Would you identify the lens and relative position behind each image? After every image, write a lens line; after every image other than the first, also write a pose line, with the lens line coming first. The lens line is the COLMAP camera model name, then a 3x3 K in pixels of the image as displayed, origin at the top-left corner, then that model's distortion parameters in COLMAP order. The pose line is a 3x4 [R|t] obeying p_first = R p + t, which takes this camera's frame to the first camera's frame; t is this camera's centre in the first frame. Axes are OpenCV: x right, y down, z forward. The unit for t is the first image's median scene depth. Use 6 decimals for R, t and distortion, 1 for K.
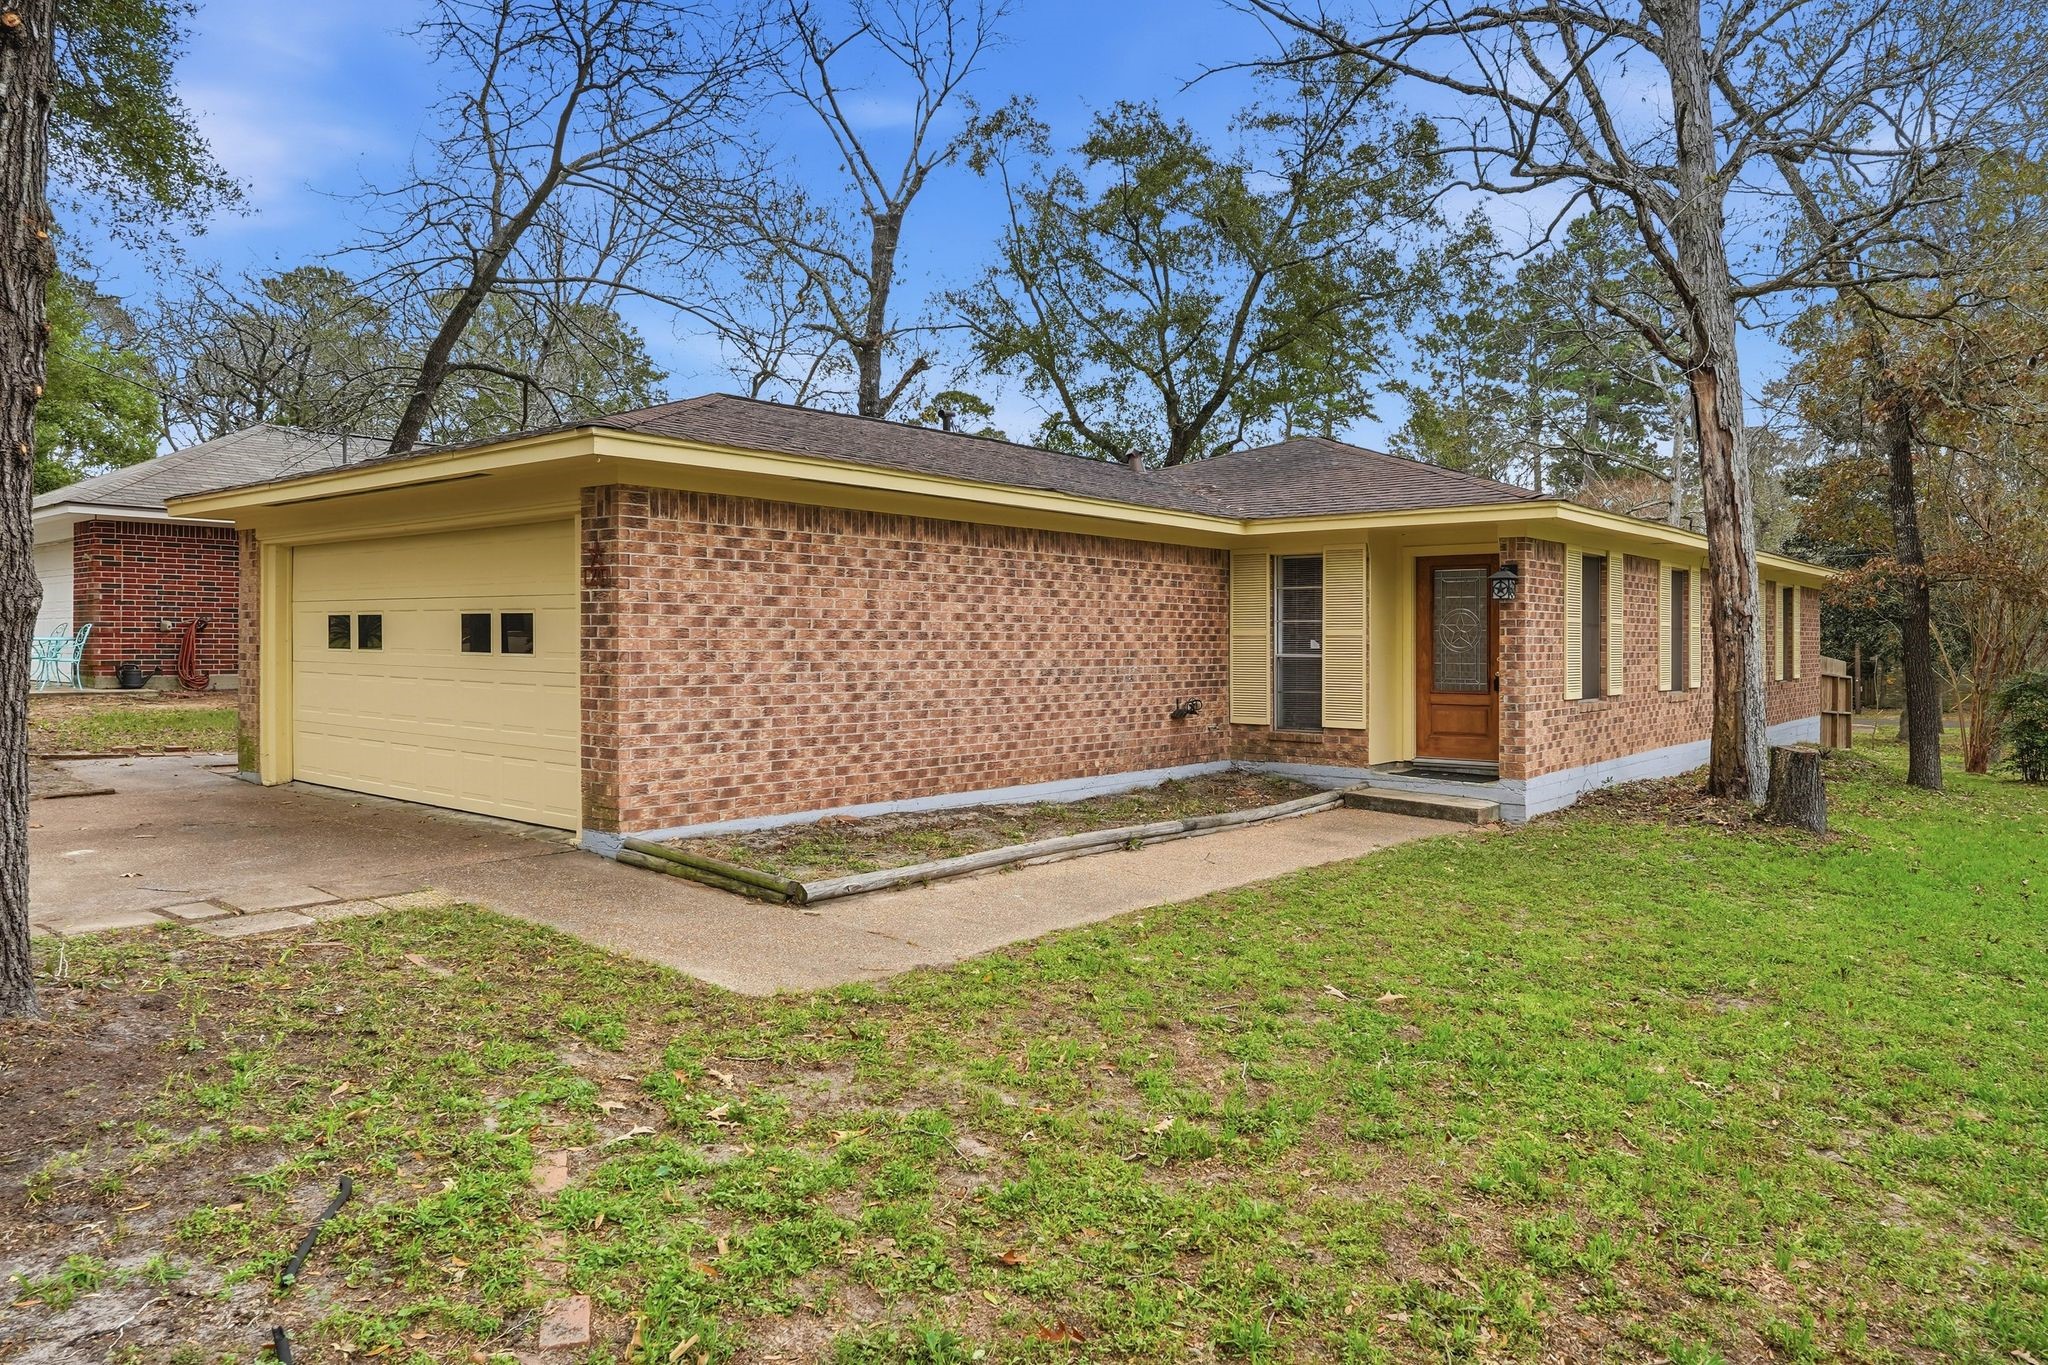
lens RADIAL K [[1405.4, 0, 1014.9], [0, 1405.4, 670.4], [0, 0, 1]] dist [-0.000089, 0.000580]
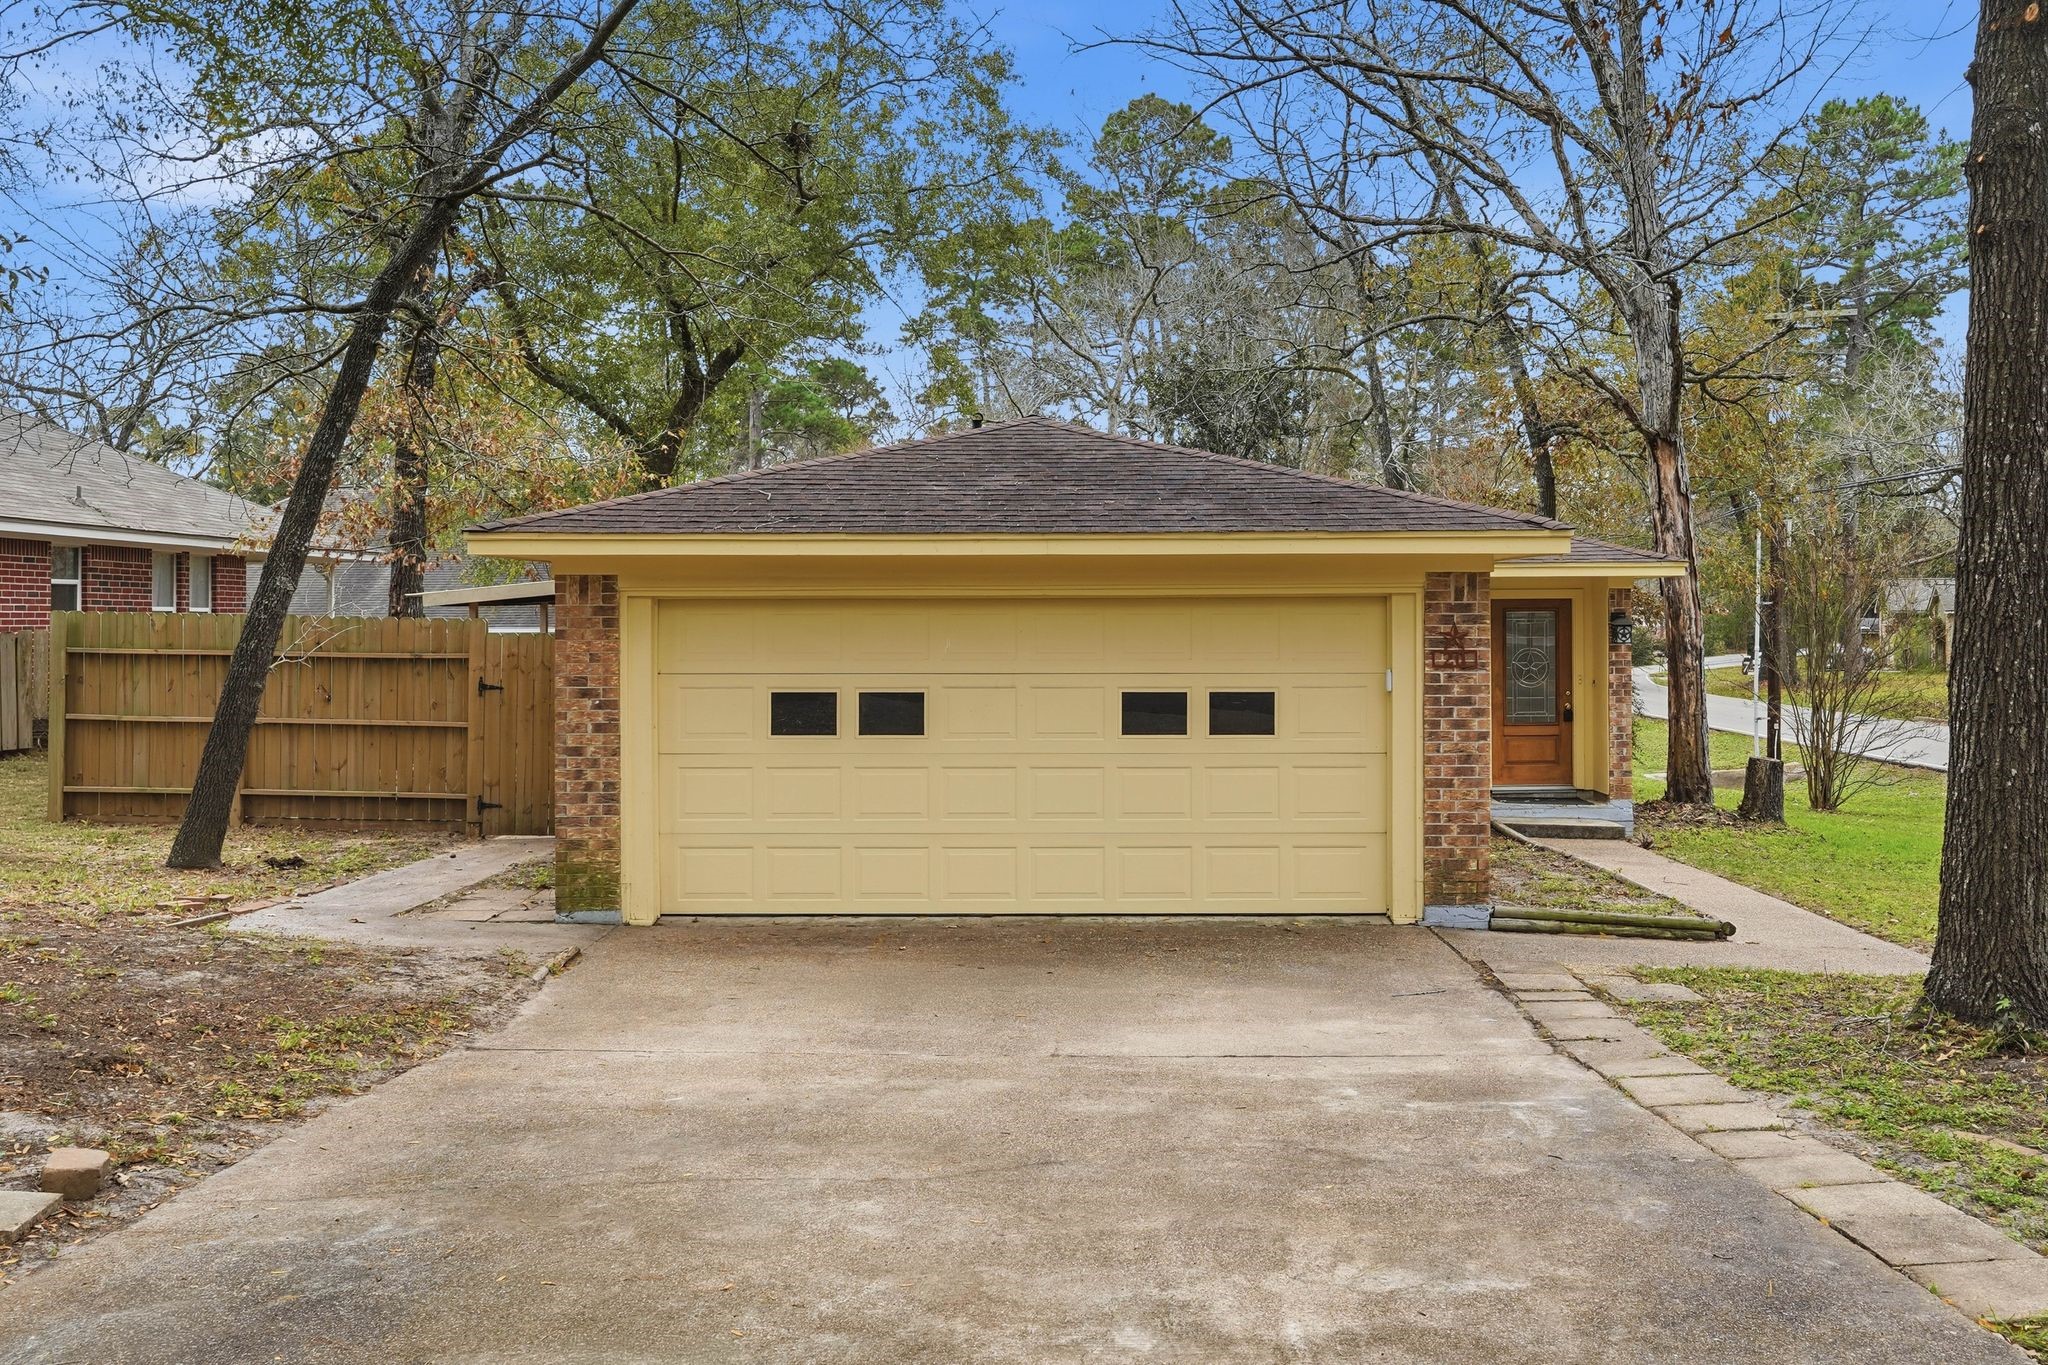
lens RADIAL K [[2119.9, 0, 1053.8], [0, 2119.9, 639.8], [0, 0, 1]] dist [0.006868, 0.000000]
pose [[0.738965, -0.018055, 0.673502, -1.130622], [0.022336, 0.999748, 0.002293, -0.065759], [-0.673373, 0.013349, 0.739182, 0.032848]]
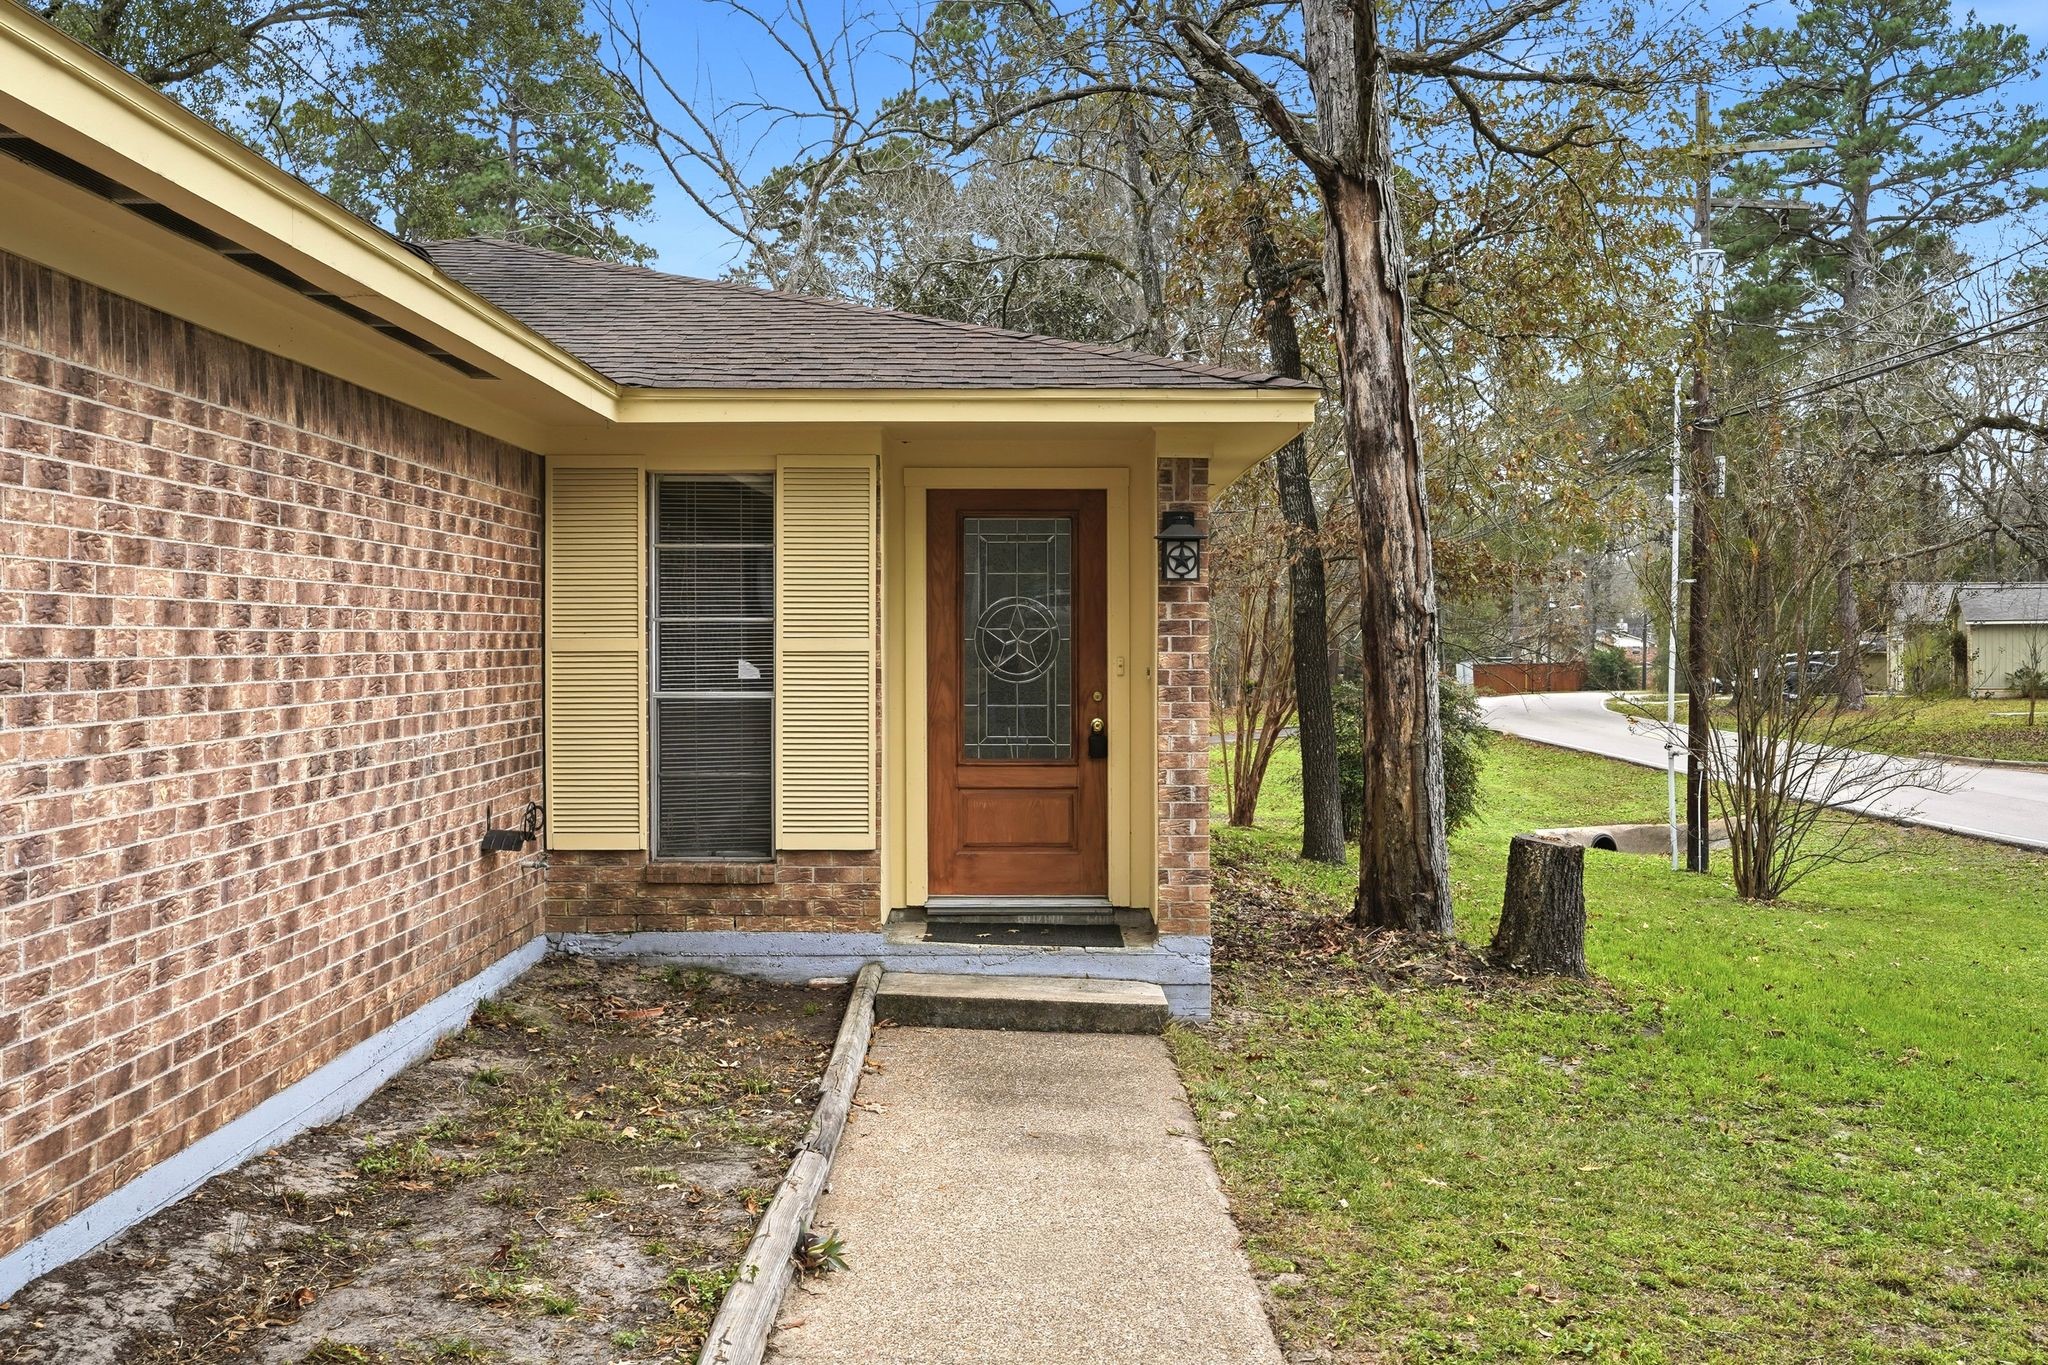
lens RADIAL K [[2119.9, 0, 1013.2], [0, 2119.9, 665.5], [0, 0, 1]] dist [0.006868, 0.000000]
pose [[0.758041, -0.011499, 0.652105, -0.188206], [0.013804, 0.999903, 0.001586, -0.021535], [-0.652060, 0.007800, 0.758127, 0.452516]]
